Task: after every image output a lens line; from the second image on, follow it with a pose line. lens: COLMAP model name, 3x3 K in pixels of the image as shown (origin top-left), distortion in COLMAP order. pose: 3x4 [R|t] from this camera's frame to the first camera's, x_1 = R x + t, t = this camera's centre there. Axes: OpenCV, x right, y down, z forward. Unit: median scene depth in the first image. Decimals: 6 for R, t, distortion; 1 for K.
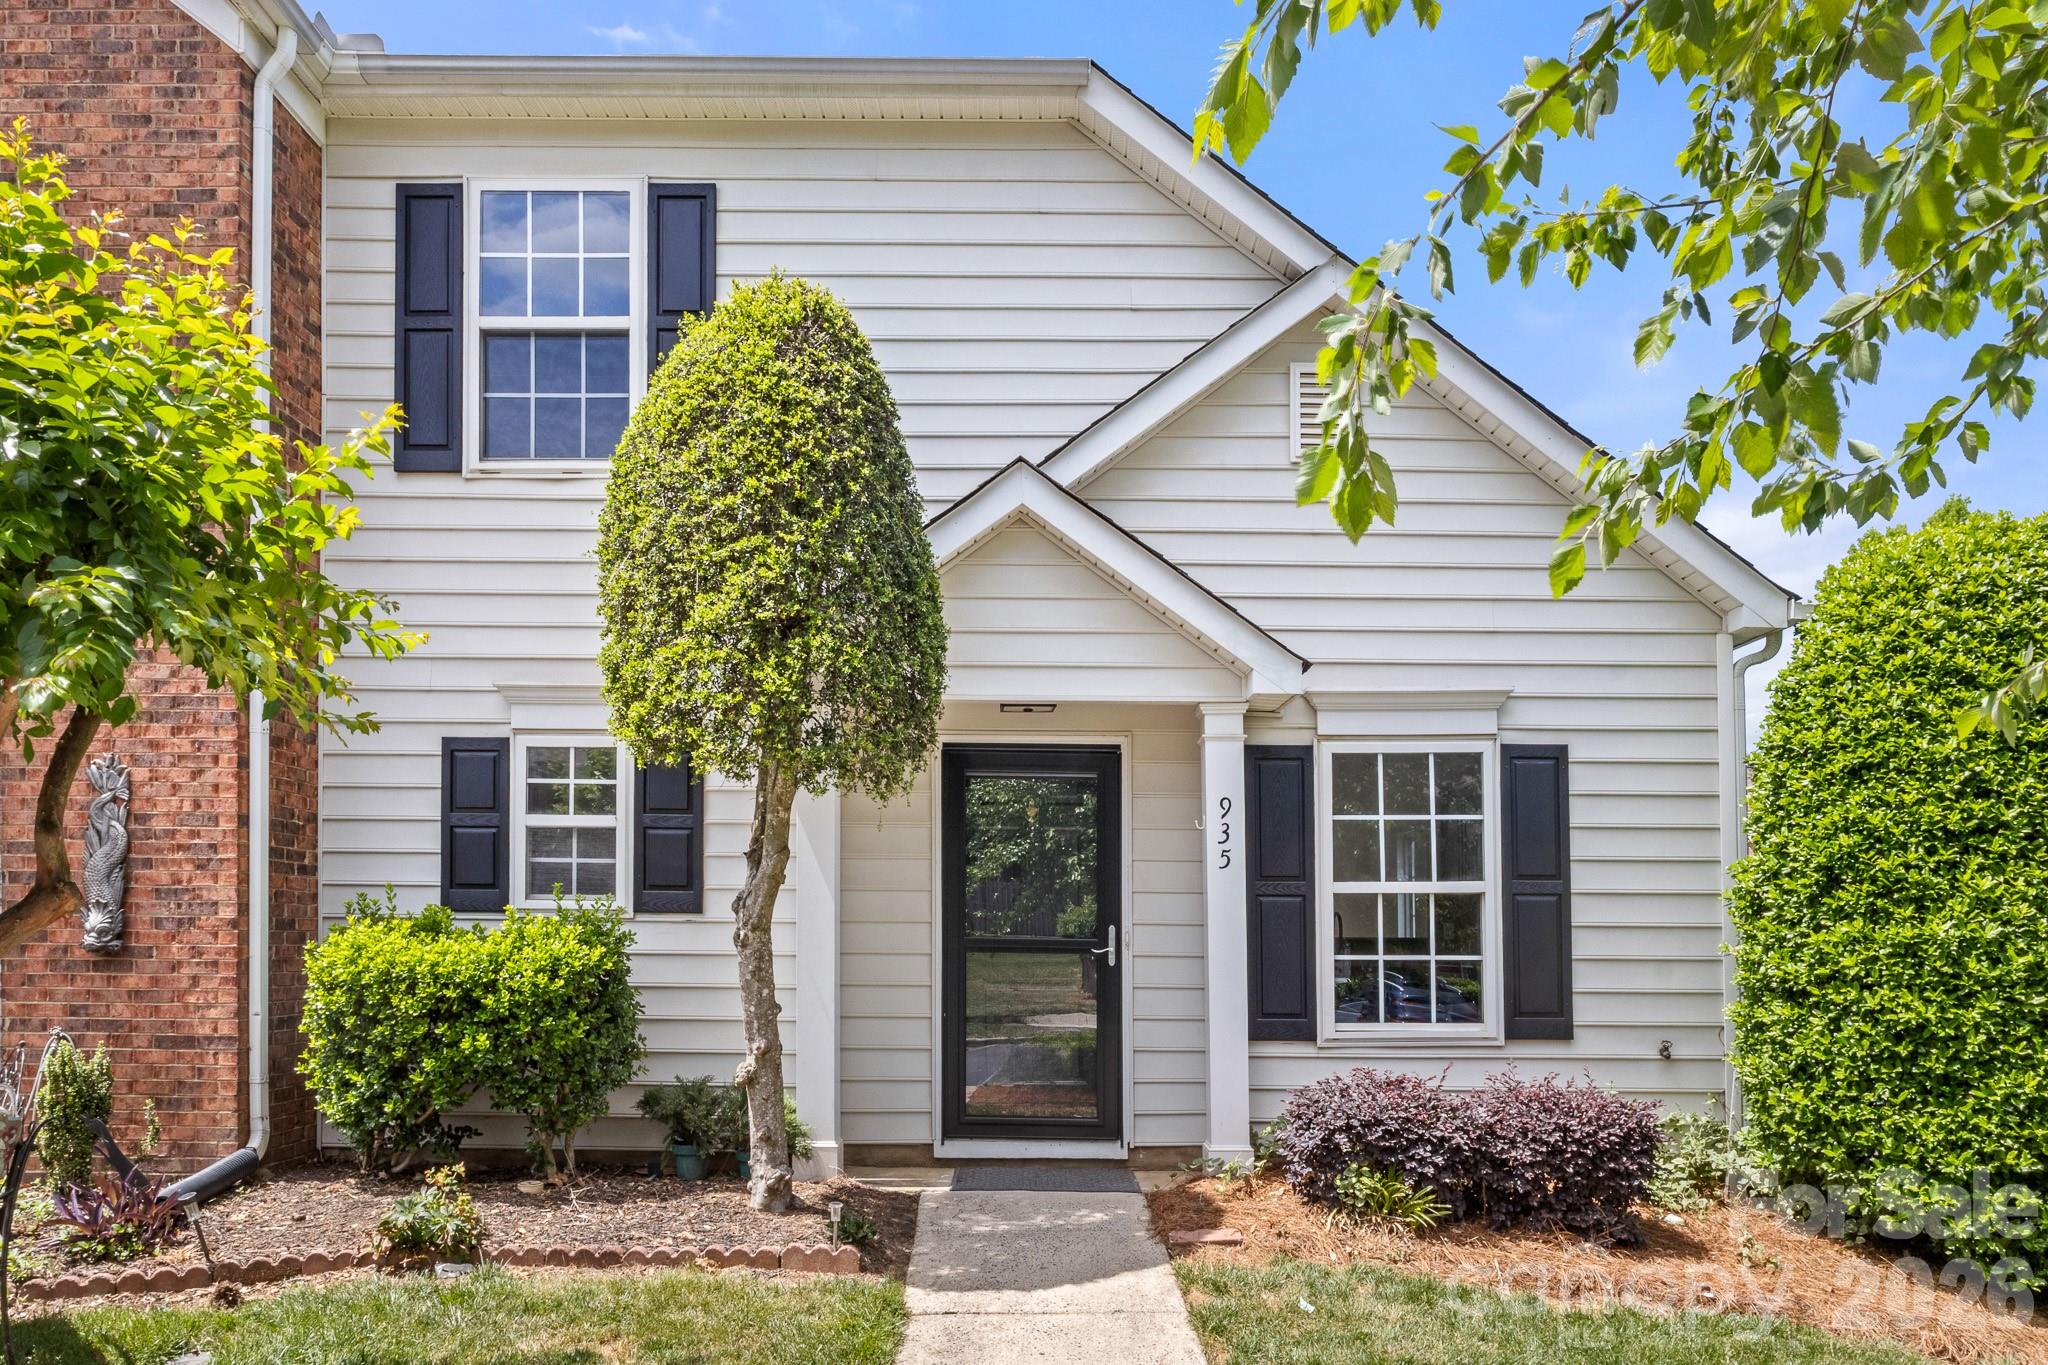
lens RADIAL K [[1406.3, 0, 1023.0], [0, 1406.3, 813.0], [0, 0, 1]] dist [-0.009833, -0.004167]
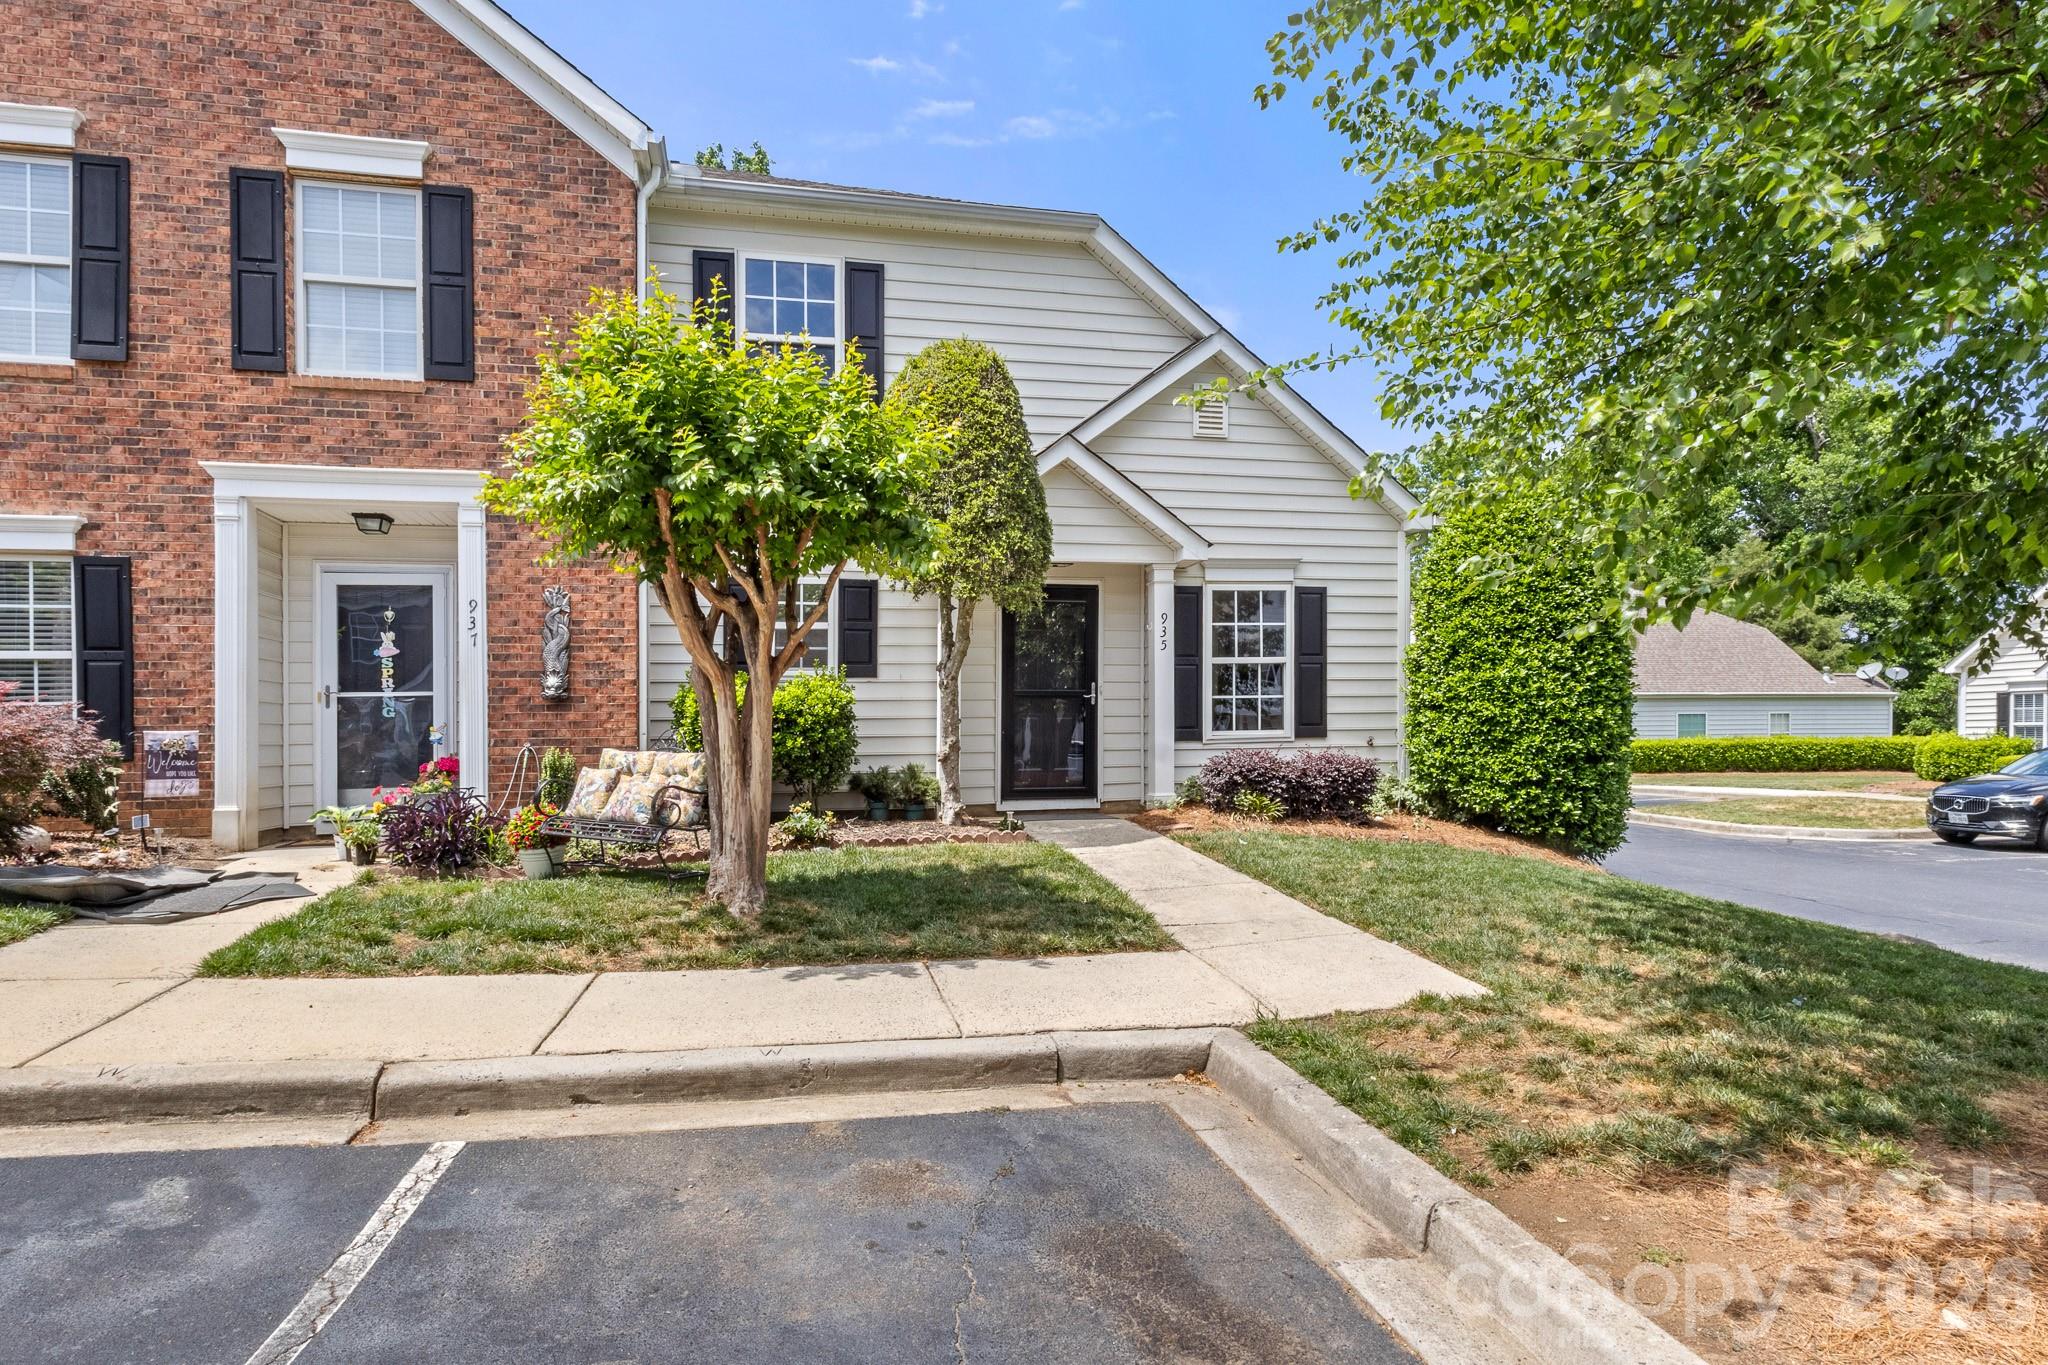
lens RADIAL K [[1112.2, 0, 1021.1], [0, 1112.2, 698.0], [0, 0, 1]] dist [-0.000036, -0.000364]
pose [[0.979955, -0.011914, 0.198862, -0.369968], [0.000966, 0.998483, 0.055061, 0.021962], [-0.199216, -0.053765, 0.978480, -0.480220]]
